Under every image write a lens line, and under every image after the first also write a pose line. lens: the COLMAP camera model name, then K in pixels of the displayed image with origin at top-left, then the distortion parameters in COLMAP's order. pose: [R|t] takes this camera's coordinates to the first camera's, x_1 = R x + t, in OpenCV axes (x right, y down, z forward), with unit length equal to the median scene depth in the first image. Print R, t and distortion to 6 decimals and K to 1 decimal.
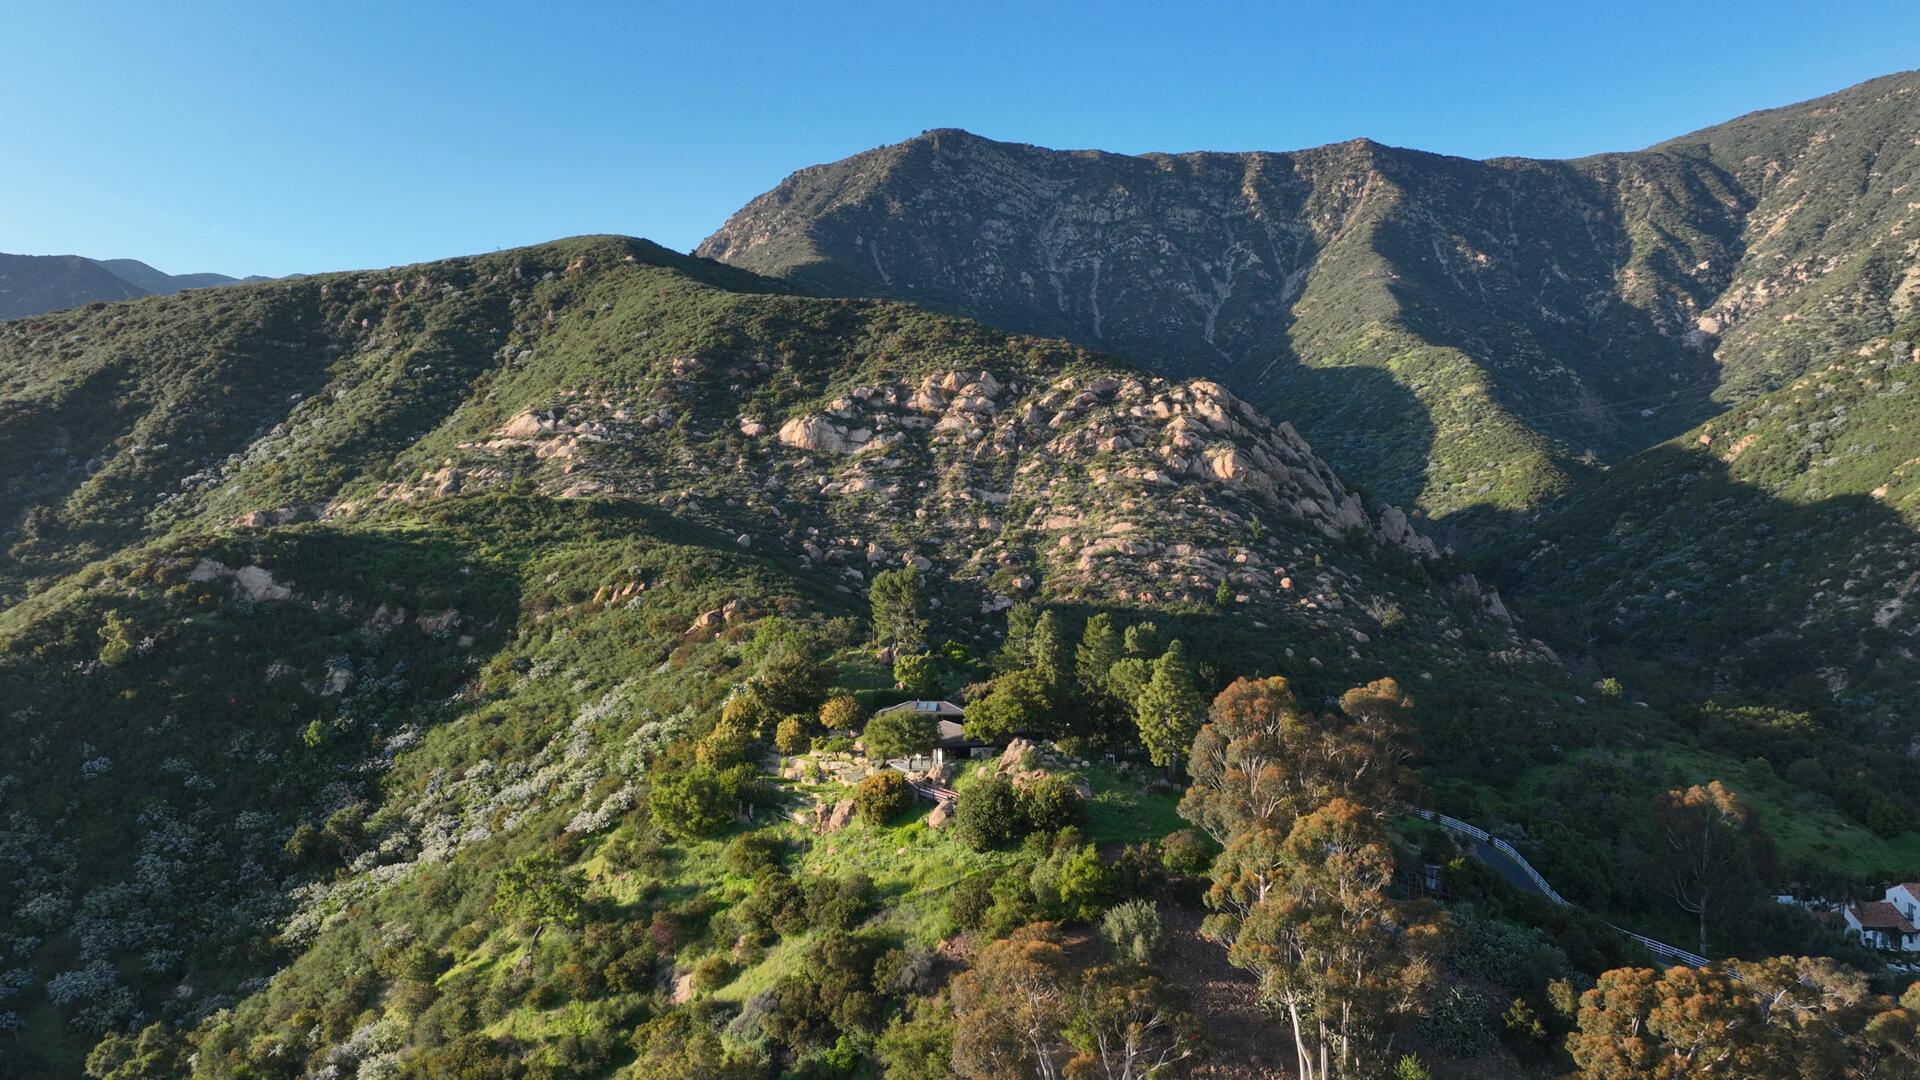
lens RADIAL K [[1478.8, 0, 960.0], [0, 1478.8, 540.0], [0, 0, 1]] dist [0.001074, -0.001874]
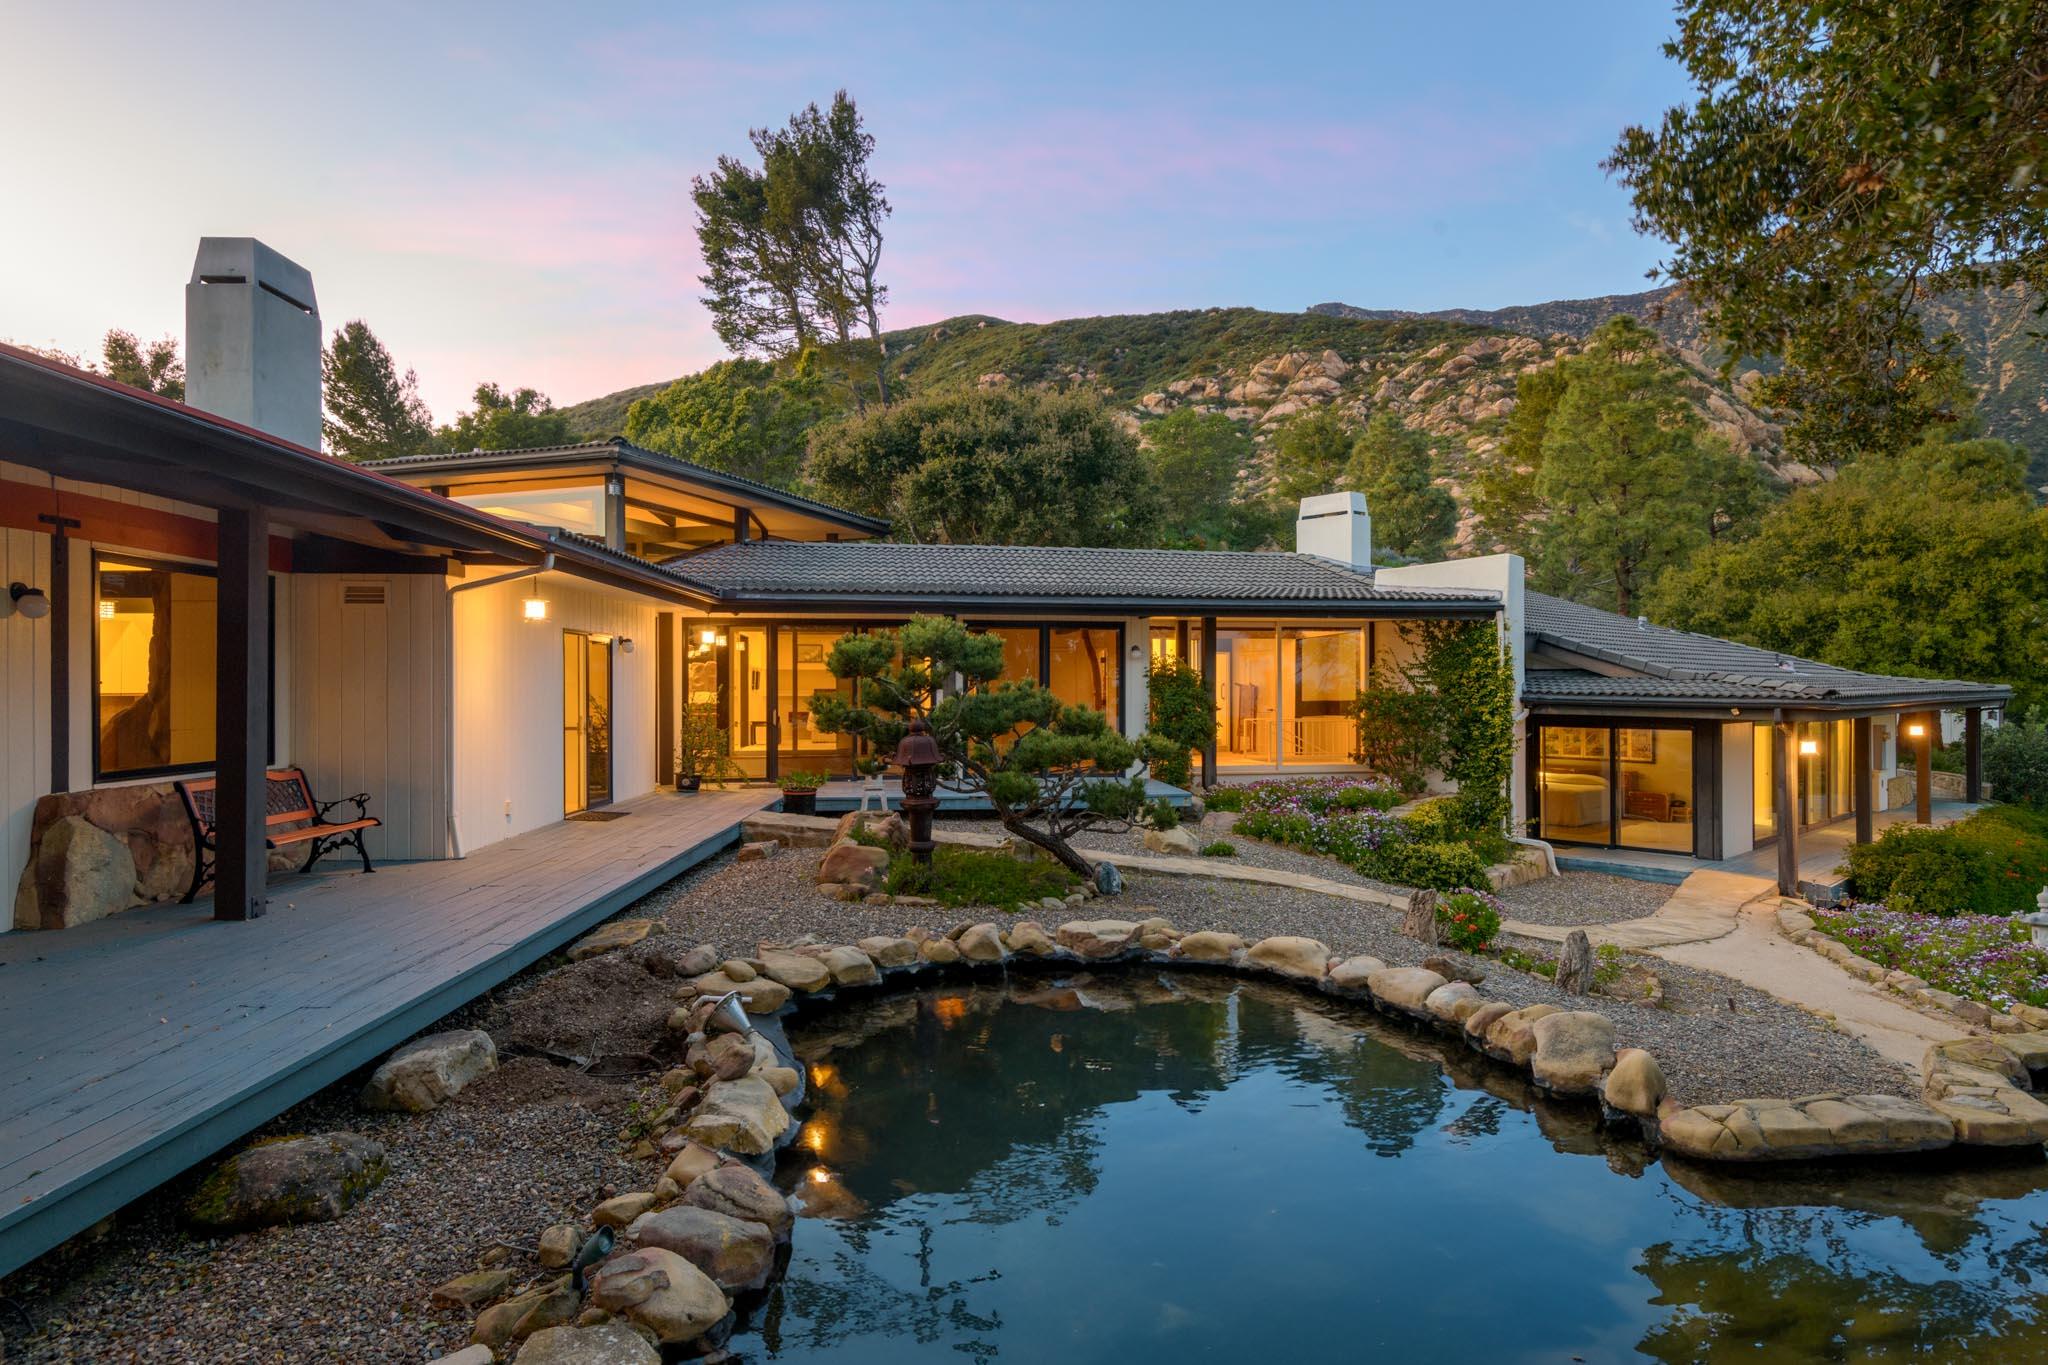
lens RADIAL K [[1122.8, 0, 1024.0], [0, 1122.8, 682.5], [0, 0, 1]] dist [0.032963, -0.027543]
pose [[0.961965, -0.009395, -0.273011, 0.024067], [0.018074, 0.999407, 0.029294, 0.051382], [0.272574, -0.033114, 0.961565, 0.348455]]
